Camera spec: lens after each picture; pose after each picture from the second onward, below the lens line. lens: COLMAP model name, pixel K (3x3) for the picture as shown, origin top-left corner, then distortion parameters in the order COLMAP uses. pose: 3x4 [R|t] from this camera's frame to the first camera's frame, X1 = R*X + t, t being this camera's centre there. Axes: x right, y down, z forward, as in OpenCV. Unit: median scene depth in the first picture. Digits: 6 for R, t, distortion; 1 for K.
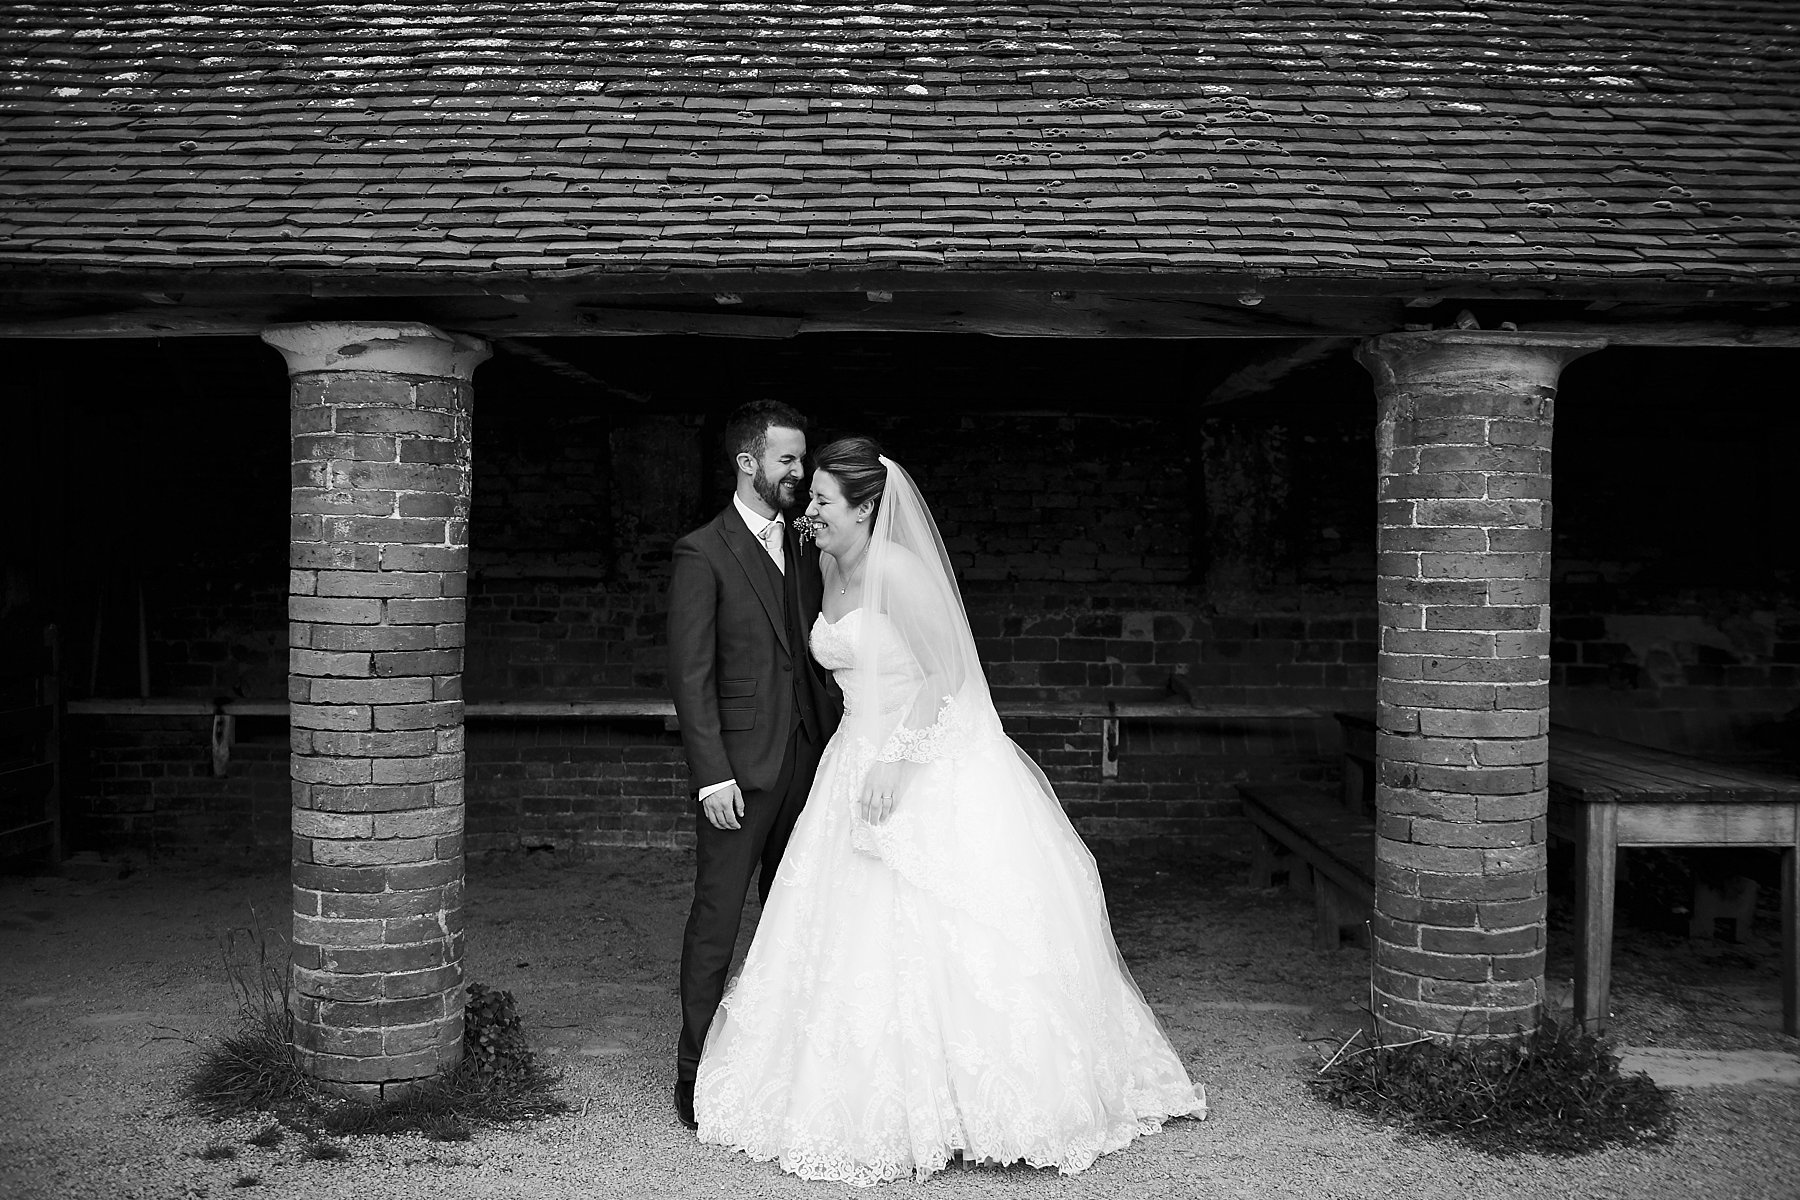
lens RADIAL K [[1726.8, 0, 900.0], [0, 1726.8, 600.0], [0, 0, 1]] dist [-0.107252, 0.133412]
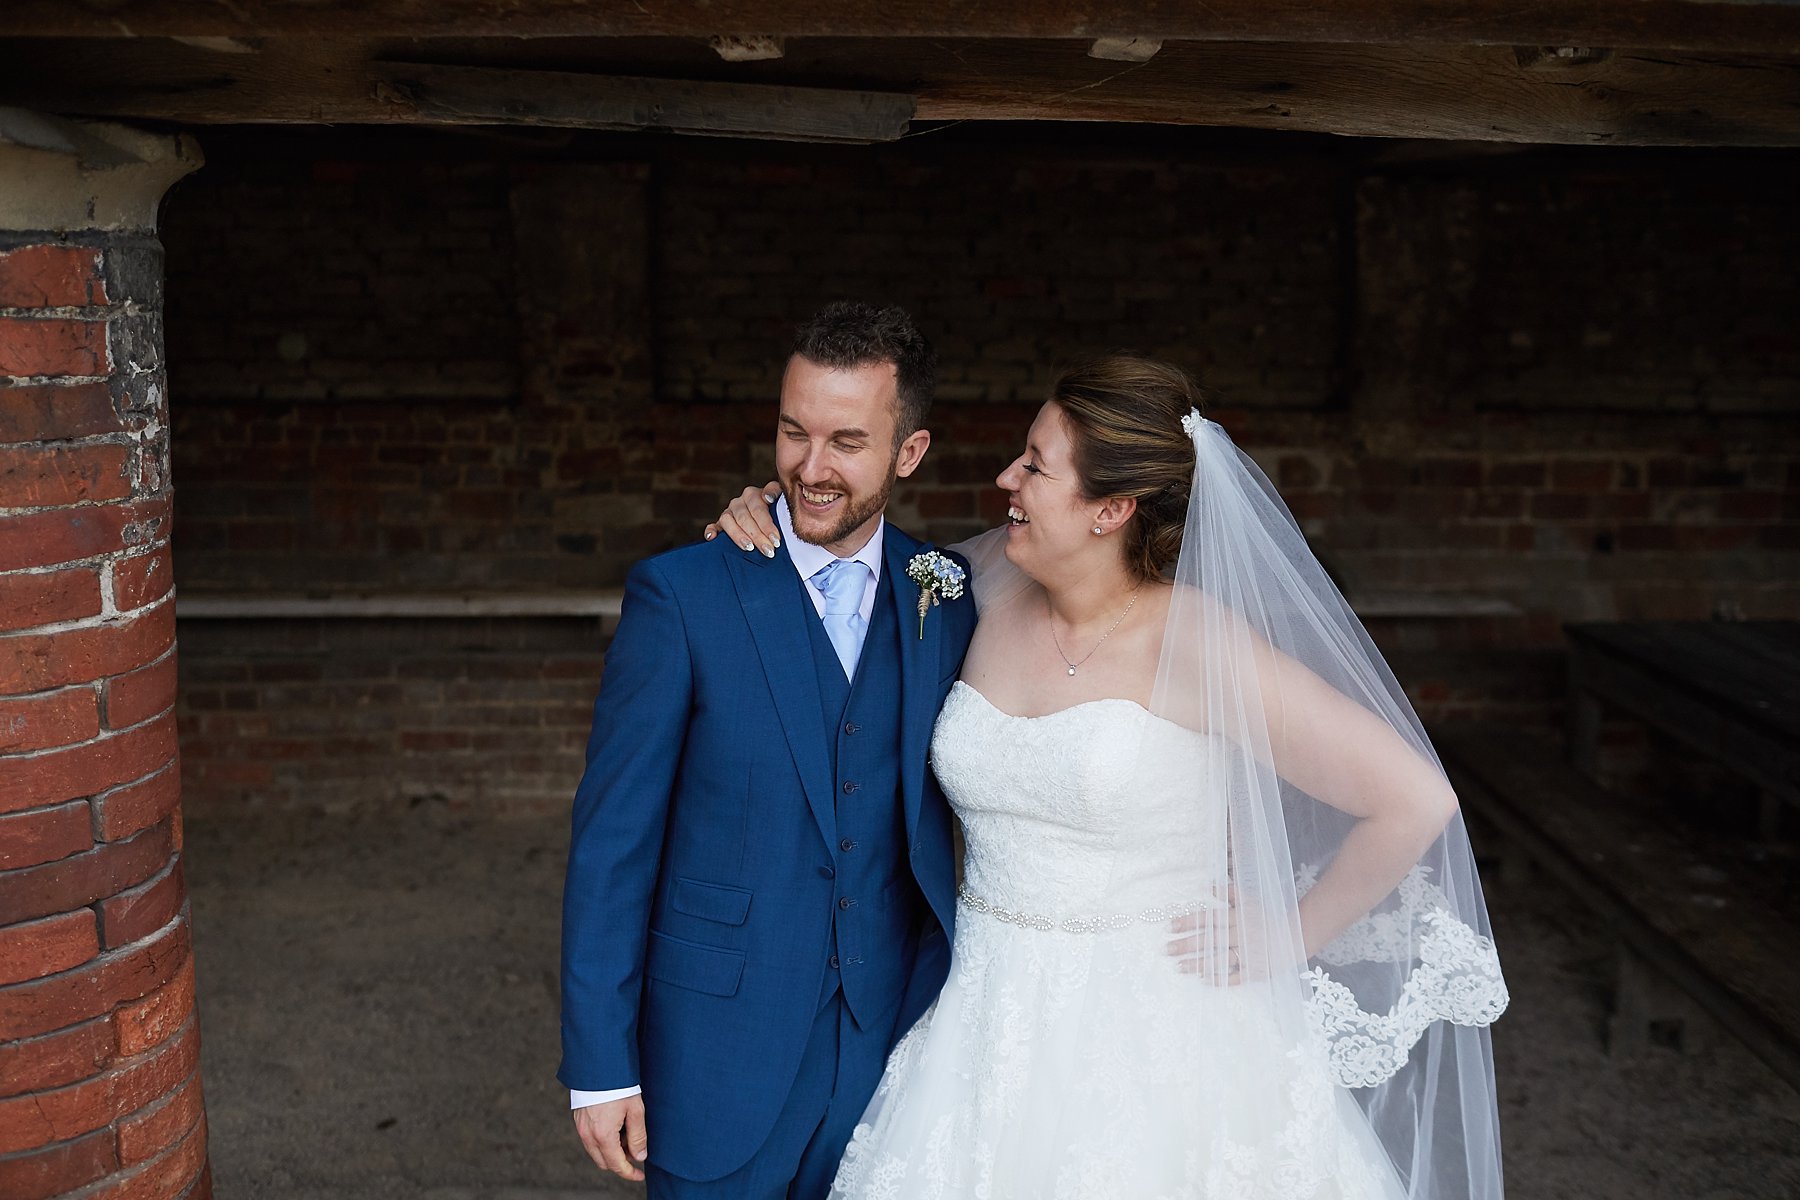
lens RADIAL K [[1726.8, 0, 900.0], [0, 1726.8, 600.0], [0, 0, 1]] dist [-0.107252, 0.133412]
pose [[0.999237, -0.000743, 0.039055, -0.039847], [-0.006308, 0.983629, 0.180094, -0.060032], [-0.038550, -0.180203, 0.982874, 0.290418]]
